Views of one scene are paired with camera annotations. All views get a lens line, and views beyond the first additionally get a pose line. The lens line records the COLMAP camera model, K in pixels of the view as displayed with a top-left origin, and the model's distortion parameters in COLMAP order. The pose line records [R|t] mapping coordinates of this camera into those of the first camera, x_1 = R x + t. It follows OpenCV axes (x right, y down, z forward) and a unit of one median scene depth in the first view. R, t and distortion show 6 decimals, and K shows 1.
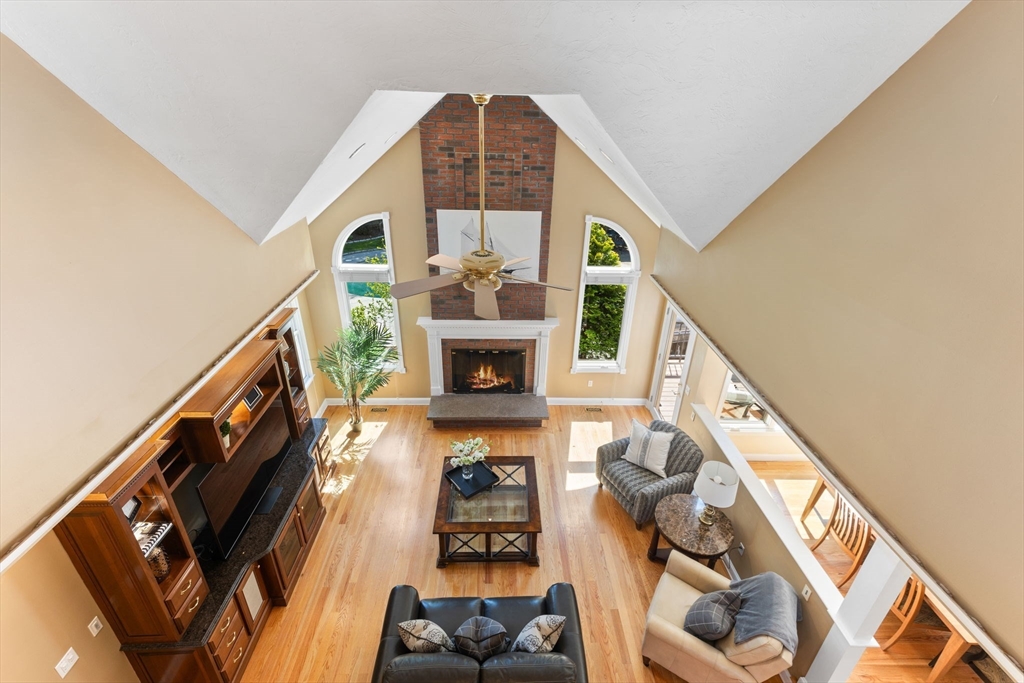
lens RADIAL K [[459.5, 0, 517.5], [0, 459.5, 336.7], [0, 0, 1]] dist [0.022586, 0.000400]
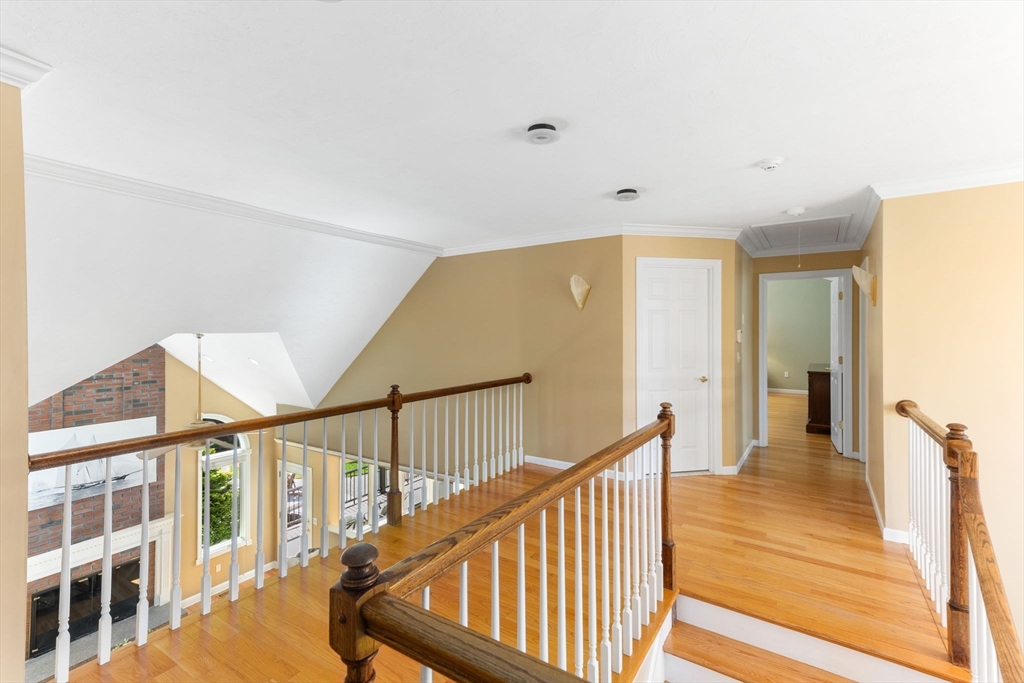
lens RADIAL K [[459.5, 0, 517.5], [0, 459.5, 336.7], [0, 0, 1]] dist [0.022586, 0.000400]
pose [[0.563783, -0.035048, 0.825179, -0.400357], [0.389477, 0.892318, -0.228201, 0.174813], [-0.728324, 0.450044, 0.516724, -0.368866]]
